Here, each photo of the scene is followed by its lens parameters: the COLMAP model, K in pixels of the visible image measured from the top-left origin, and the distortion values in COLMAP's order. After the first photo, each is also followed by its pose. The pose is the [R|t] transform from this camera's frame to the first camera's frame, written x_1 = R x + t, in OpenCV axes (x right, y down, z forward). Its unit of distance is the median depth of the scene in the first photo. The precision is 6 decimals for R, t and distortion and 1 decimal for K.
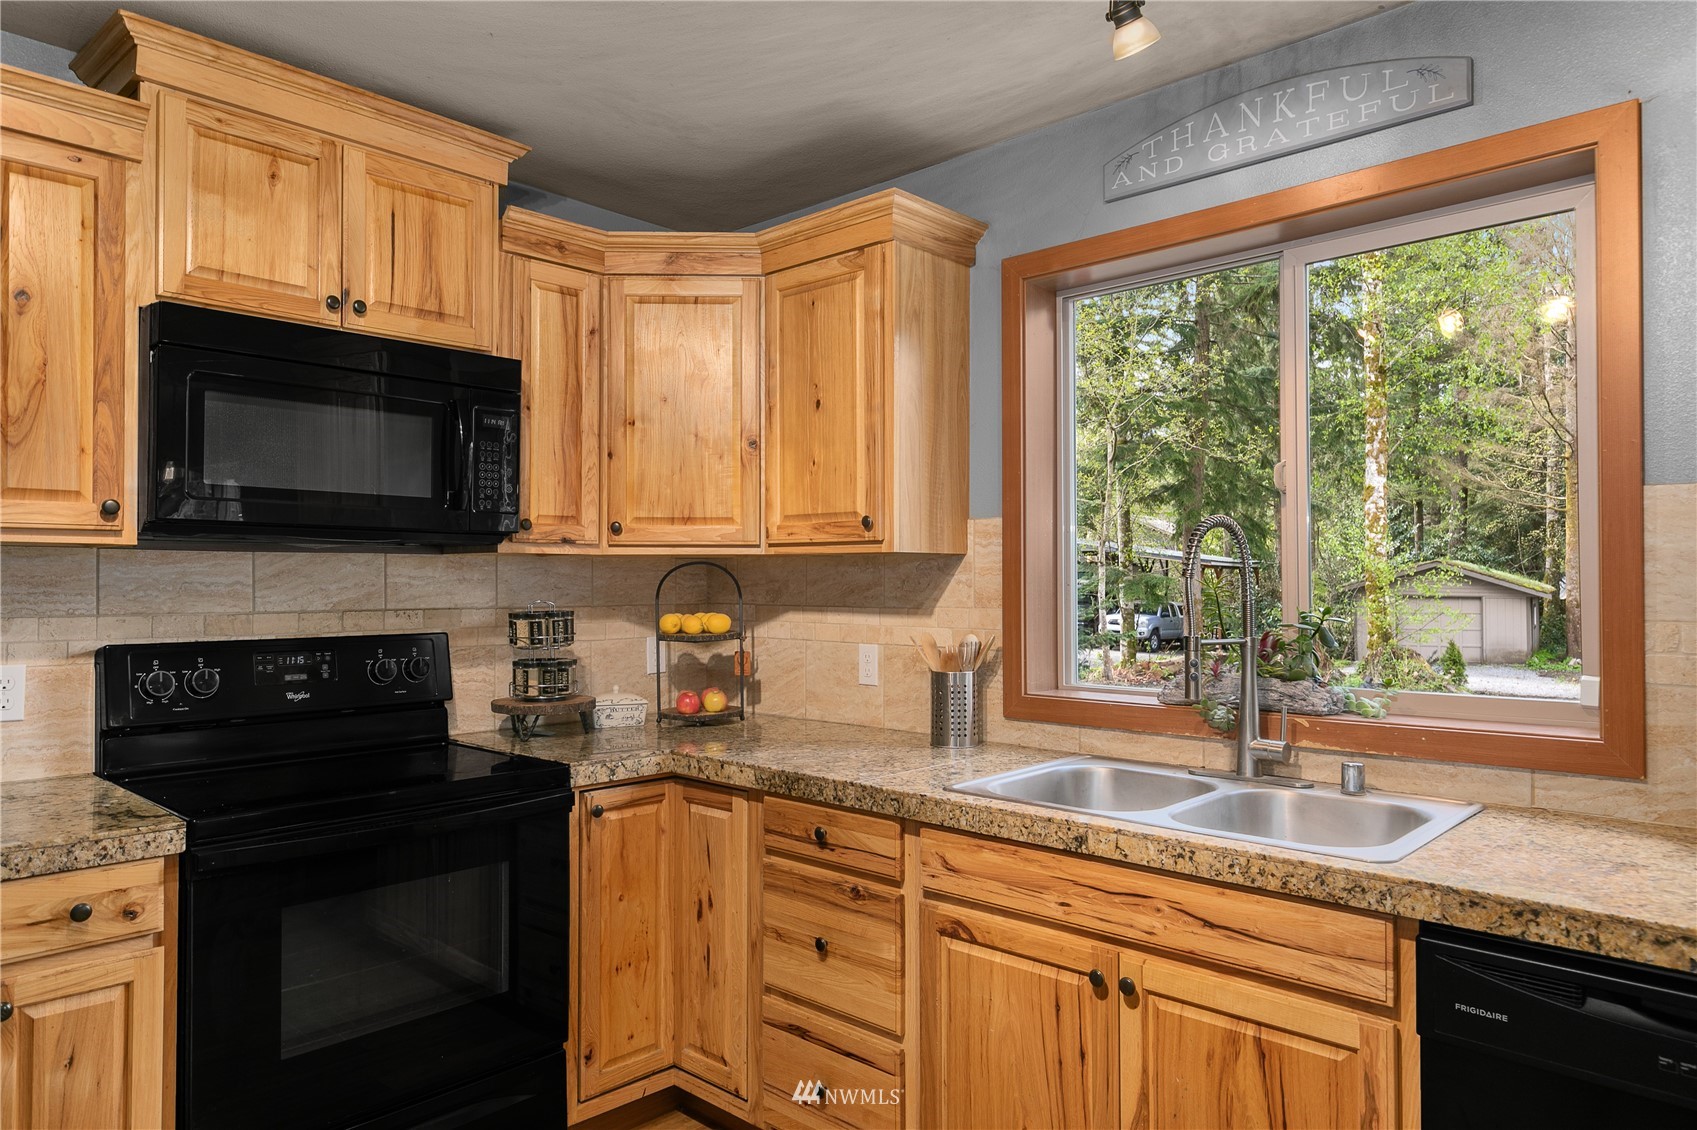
lens RADIAL K [[1087.1, 0, 845.3], [0, 1087.1, 566.4], [0, 0, 1]] dist [0.001658, -0.002403]
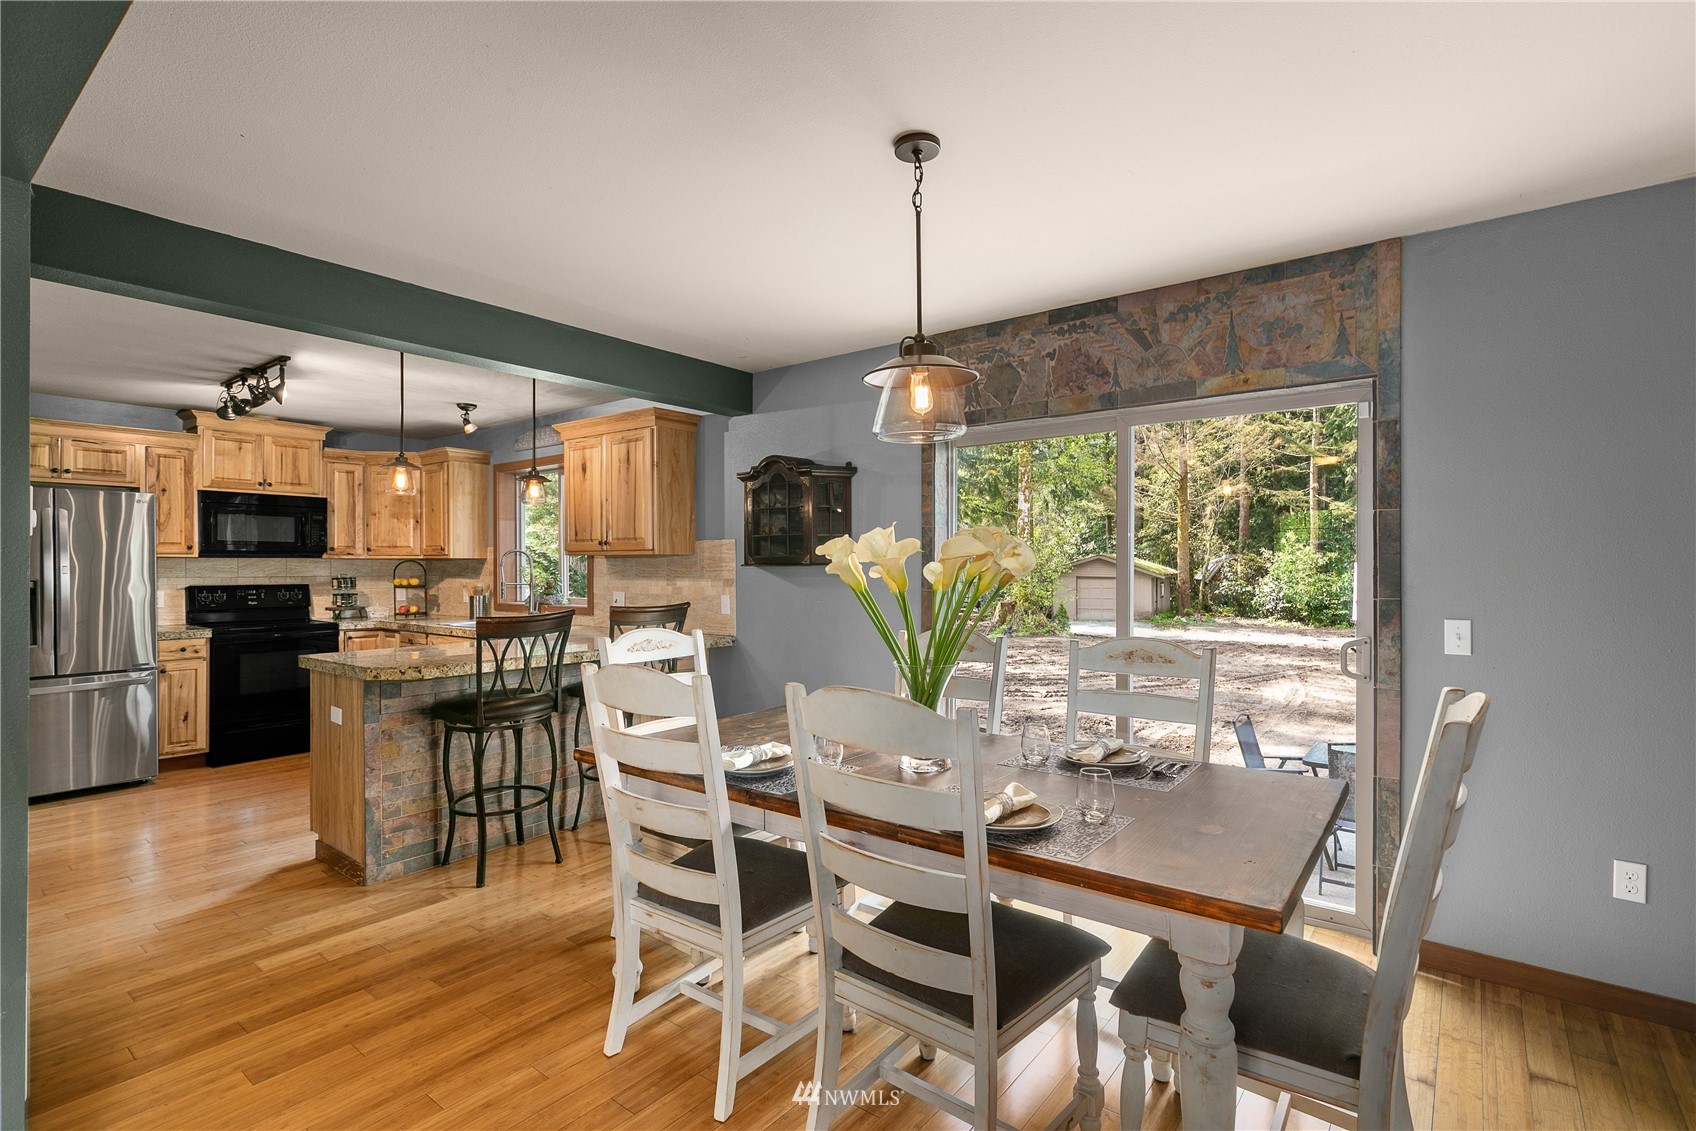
lens RADIAL K [[809.6, 0, 855.1], [0, 809.6, 569.1], [0, 0, 1]] dist [0.000295, -0.001566]
pose [[0.995233, 0.000277, 0.097528, 1.133267], [-0.001777, 0.999881, 0.015299, -0.022643], [-0.097512, -0.015400, 0.995115, -1.699233]]
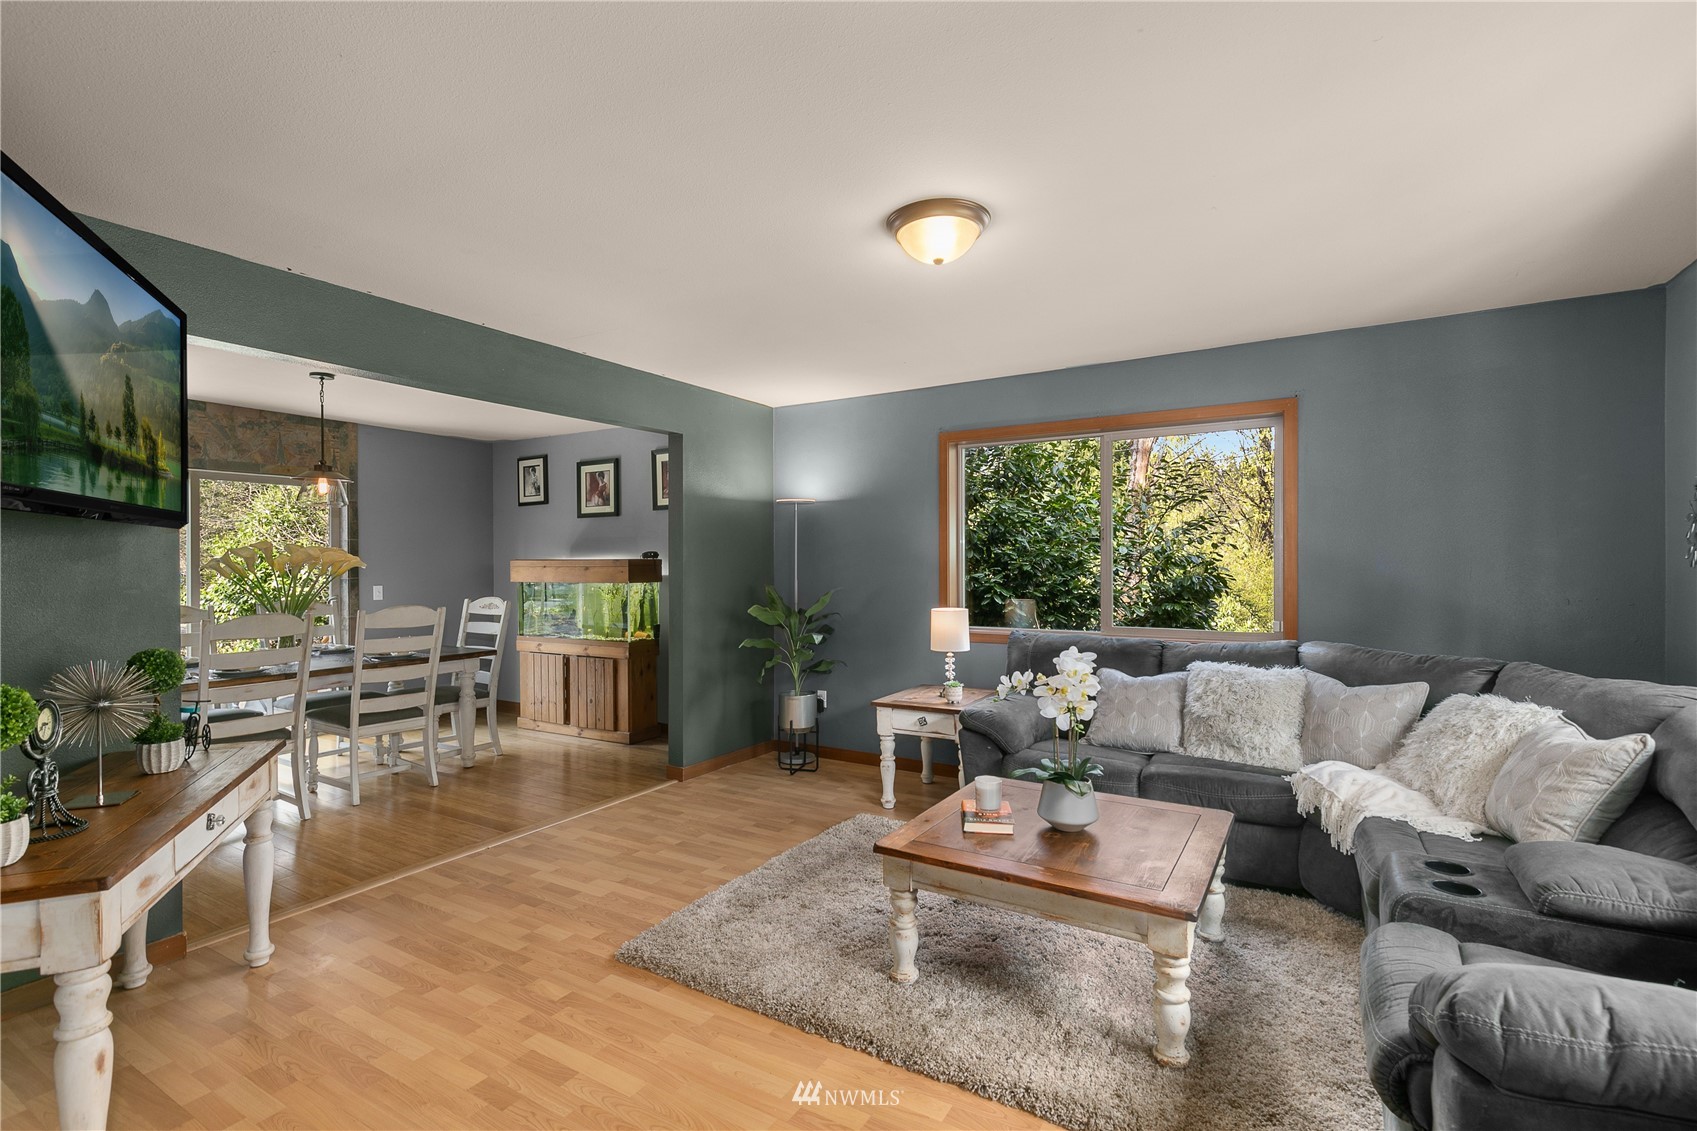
lens RADIAL K [[779.4, 0, 859.0], [0, 779.4, 569.2], [0, 0, 1]] dist [0.012985, -0.001722]
pose [[-0.216545, -0.005110, 0.976259, -0.987776], [-0.009028, 0.999954, 0.003232, -0.016487], [-0.976231, -0.008113, -0.216582, -1.692112]]
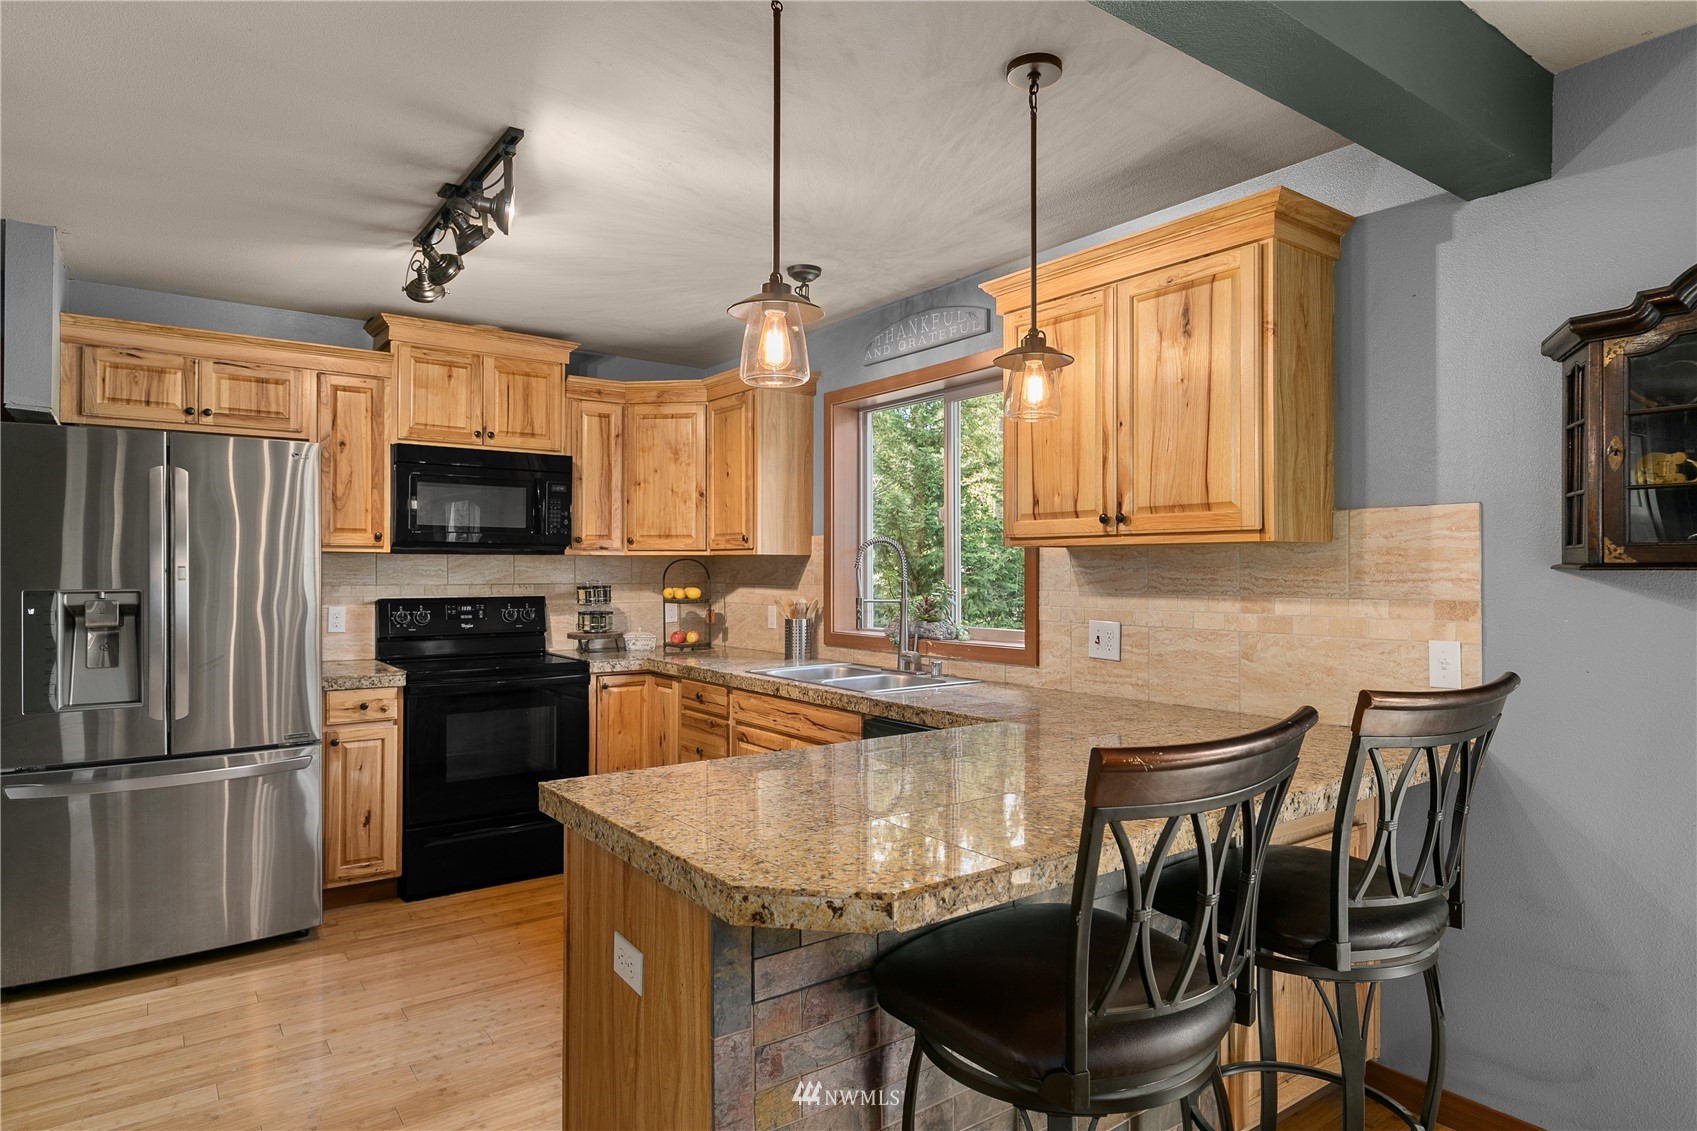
lens RADIAL K [[974.5, 0, 852.3], [0, 974.5, 567.6], [0, 0, 1]] dist [-0.002299, -0.000039]
pose [[0.983833, 0.002946, -0.179062, 0.573036], [-0.000974, 0.999938, 0.011099, -0.010813], [0.179083, -0.010745, 0.983775, -0.711119]]
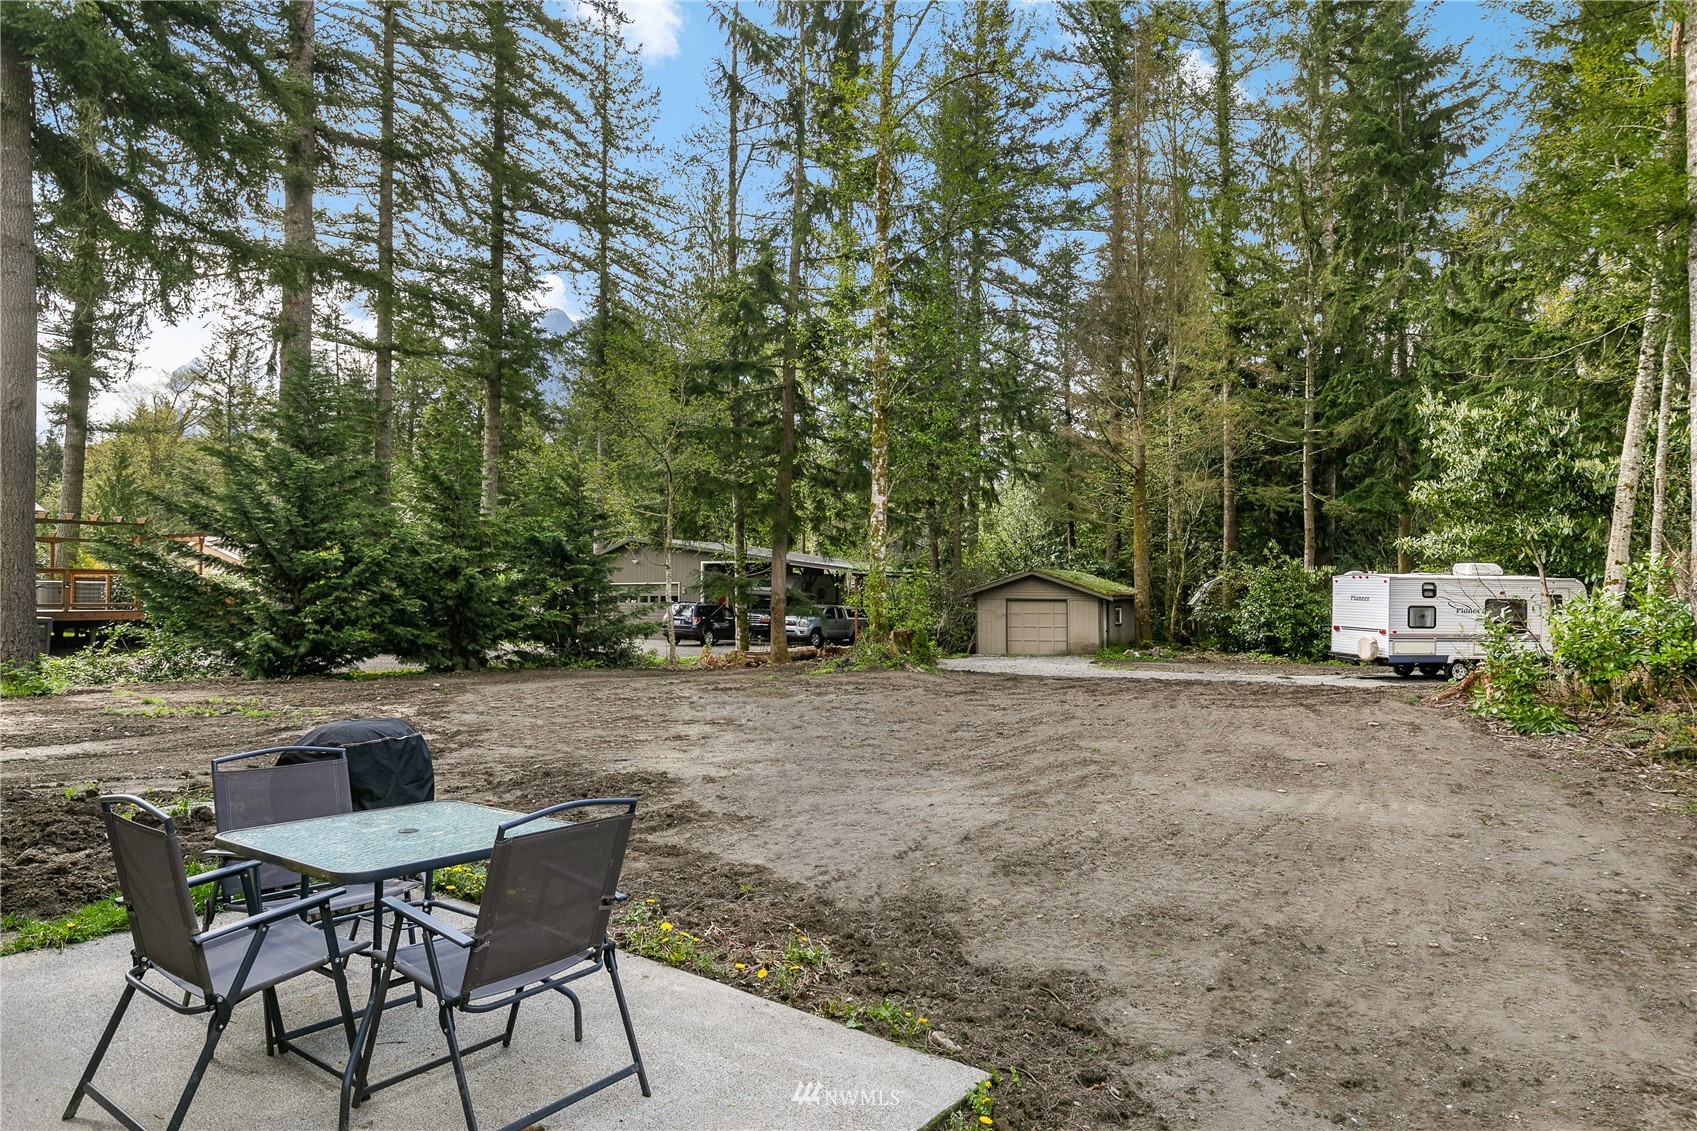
lens RADIAL K [[974.5, 0, 848.4], [0, 974.5, 572.0], [0, 0, 1]] dist [-0.002299, -0.000039]
pose [[0.996638, 0.002337, 0.081892, 3.446382], [-0.001011, 0.999868, -0.016222, 0.203797], [-0.081919, 0.016084, 0.996509, -0.892530]]
